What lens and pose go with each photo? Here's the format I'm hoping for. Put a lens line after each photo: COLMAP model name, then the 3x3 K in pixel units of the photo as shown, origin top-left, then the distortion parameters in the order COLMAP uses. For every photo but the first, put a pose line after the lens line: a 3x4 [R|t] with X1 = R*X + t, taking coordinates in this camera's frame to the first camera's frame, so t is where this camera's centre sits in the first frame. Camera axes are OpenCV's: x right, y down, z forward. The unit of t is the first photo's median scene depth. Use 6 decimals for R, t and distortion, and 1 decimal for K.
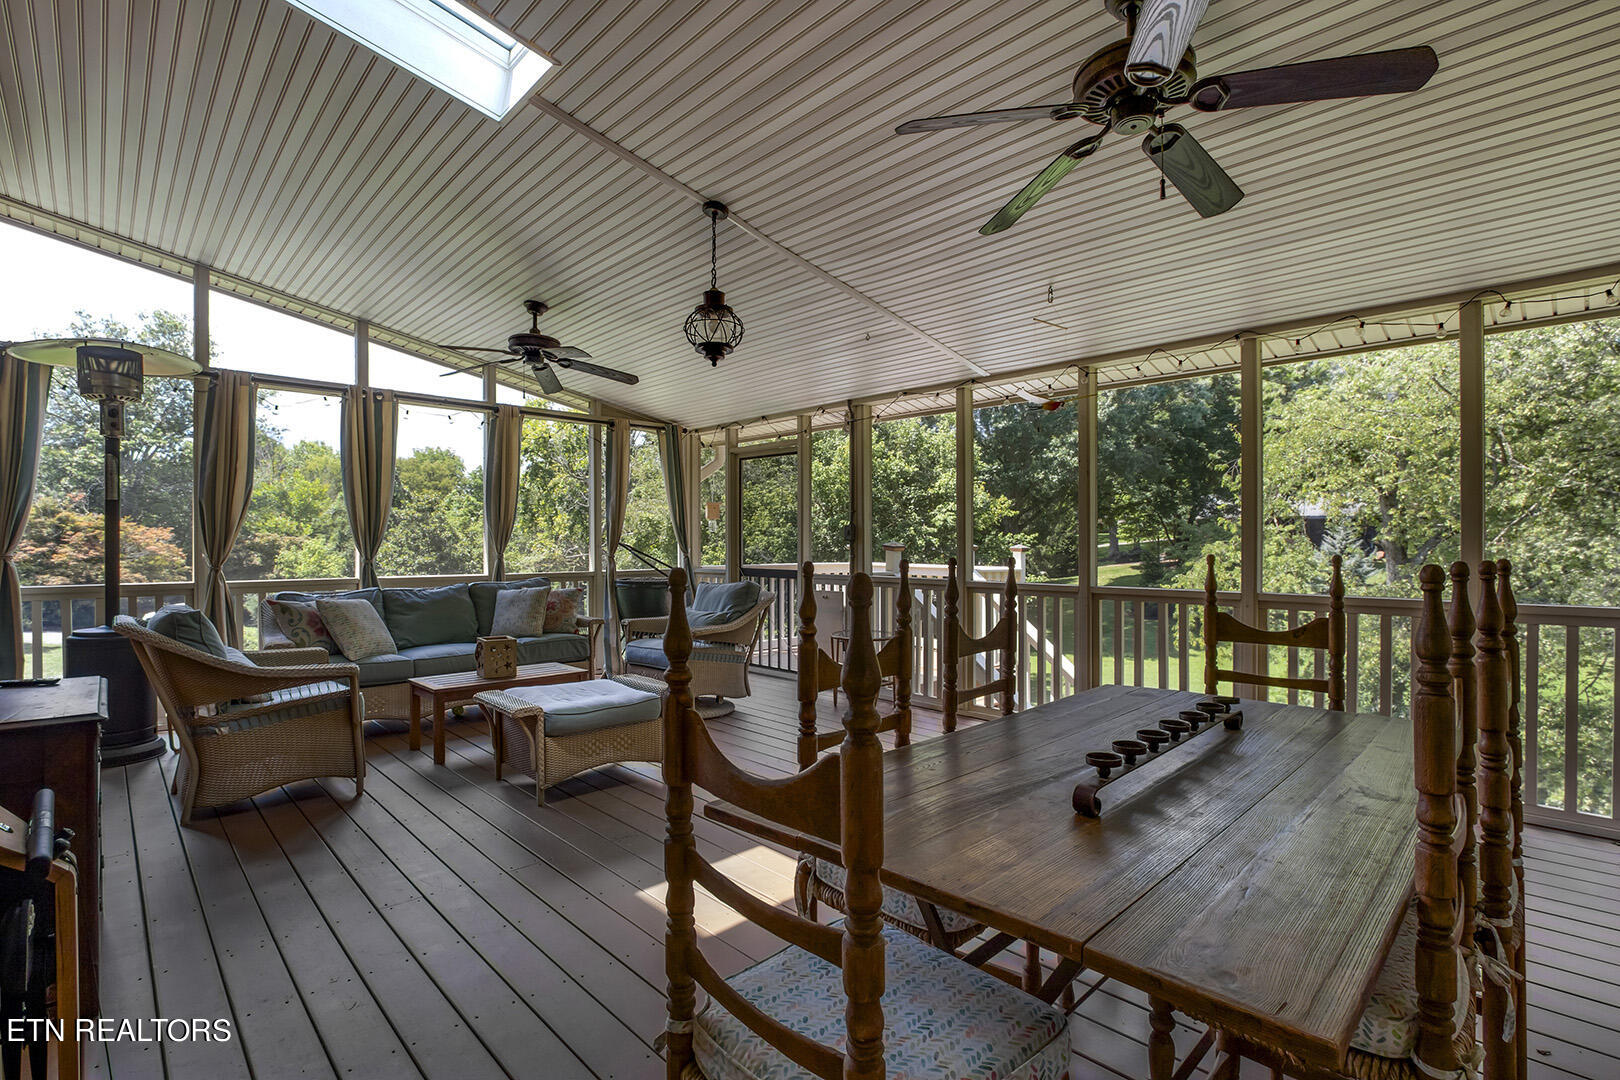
lens RADIAL K [[765.1, 0, 815.3], [0, 765.1, 543.2], [0, 0, 1]] dist [-0.005855, -0.000449]
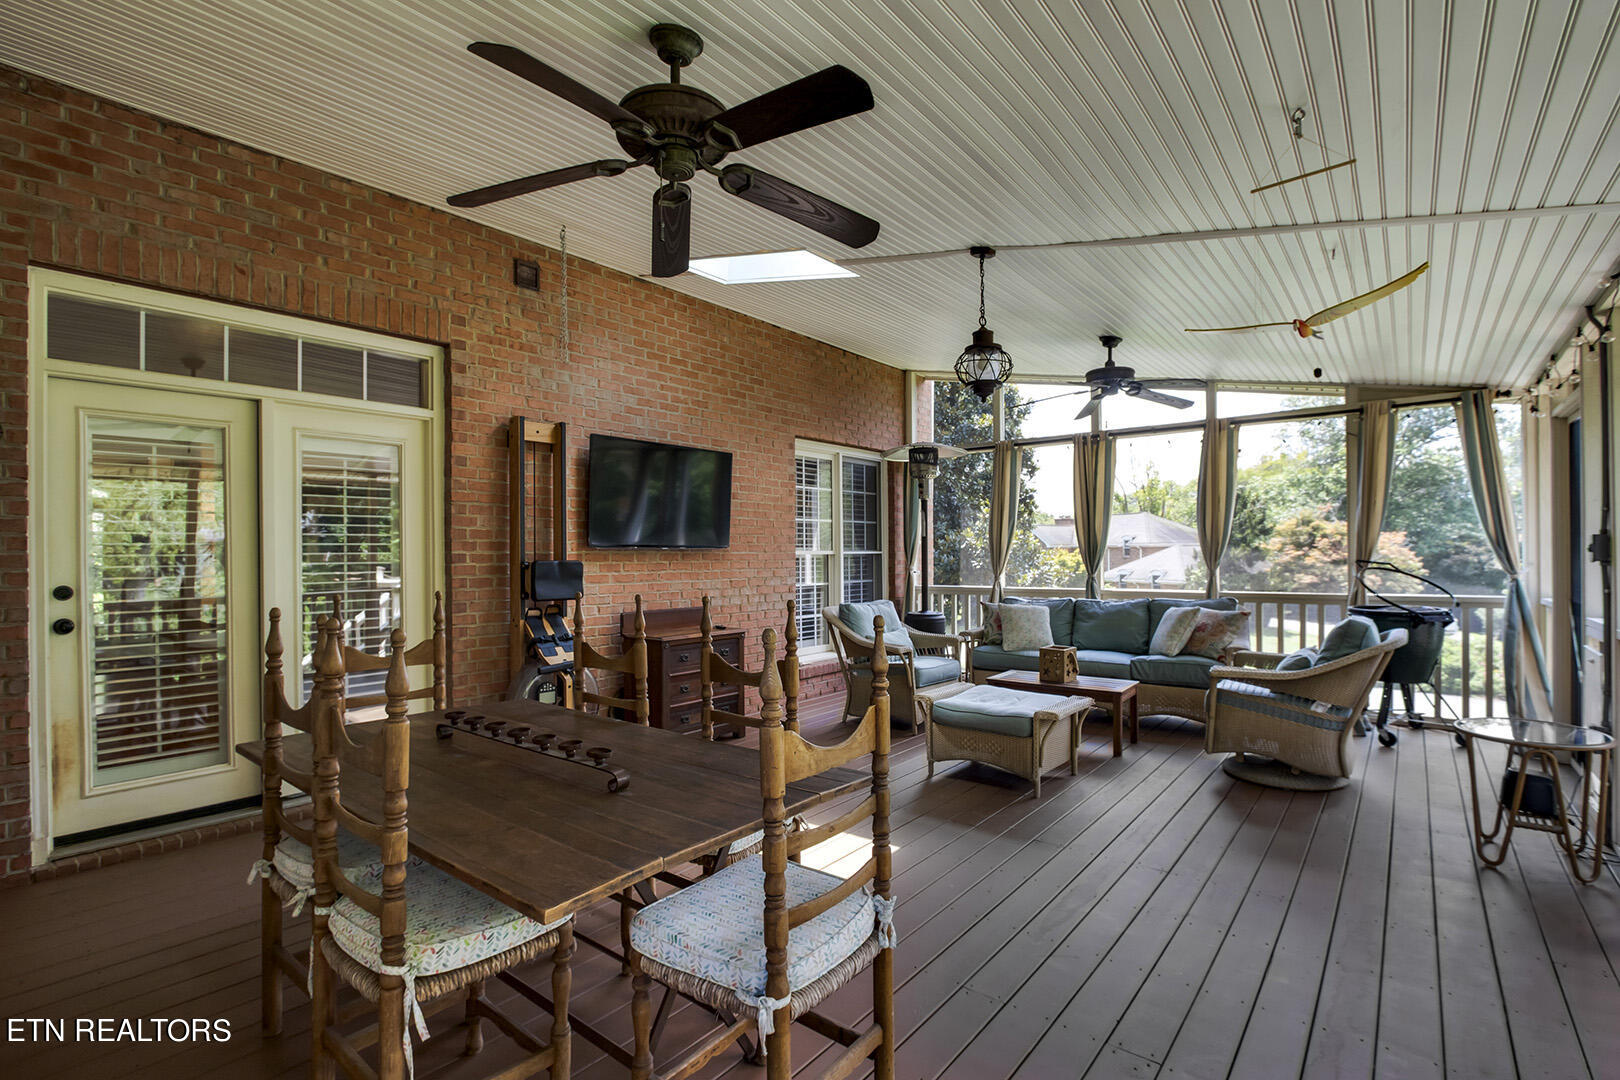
lens RADIAL K [[765.1, 0, 814.0], [0, 765.1, 548.9], [0, 0, 1]] dist [-0.005855, -0.000449]
pose [[0.138611, -0.001889, -0.990345, 0.085807], [0.007879, 0.999969, -0.000805, -0.003354], [0.990316, -0.007691, 0.138622, 0.060093]]
